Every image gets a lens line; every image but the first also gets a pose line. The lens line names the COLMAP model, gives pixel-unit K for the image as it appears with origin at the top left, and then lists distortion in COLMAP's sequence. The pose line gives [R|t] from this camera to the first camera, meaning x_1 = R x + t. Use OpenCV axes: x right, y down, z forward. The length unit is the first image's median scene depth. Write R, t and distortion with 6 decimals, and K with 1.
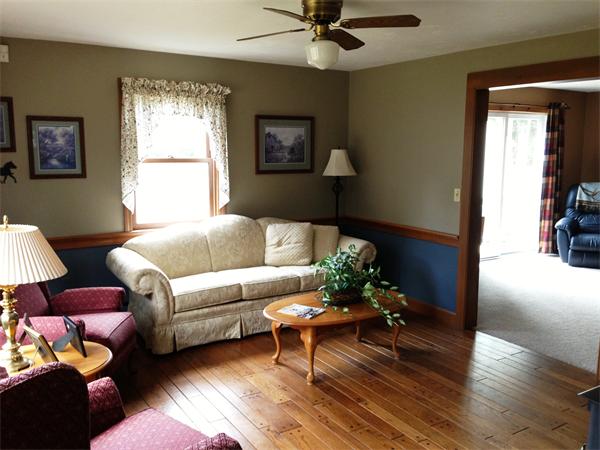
lens RADIAL K [[535.3, 0, 300.0], [0, 535.3, 225.0], [0, 0, 1]] dist [0.004847, 0.000353]
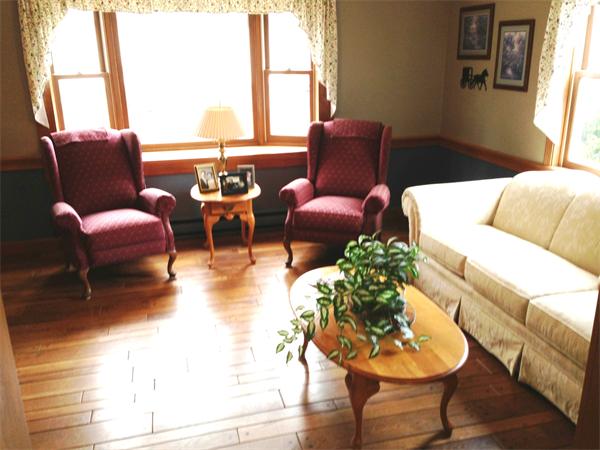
lens RADIAL K [[535.3, 0, 300.0], [0, 535.3, 225.0], [0, 0, 1]] dist [0.004847, 0.000353]
pose [[-0.297638, 0.298763, -0.906726, 0.581918], [-0.125507, 0.929282, 0.347393, -0.148099], [0.946393, 0.217198, -0.239093, 0.937373]]
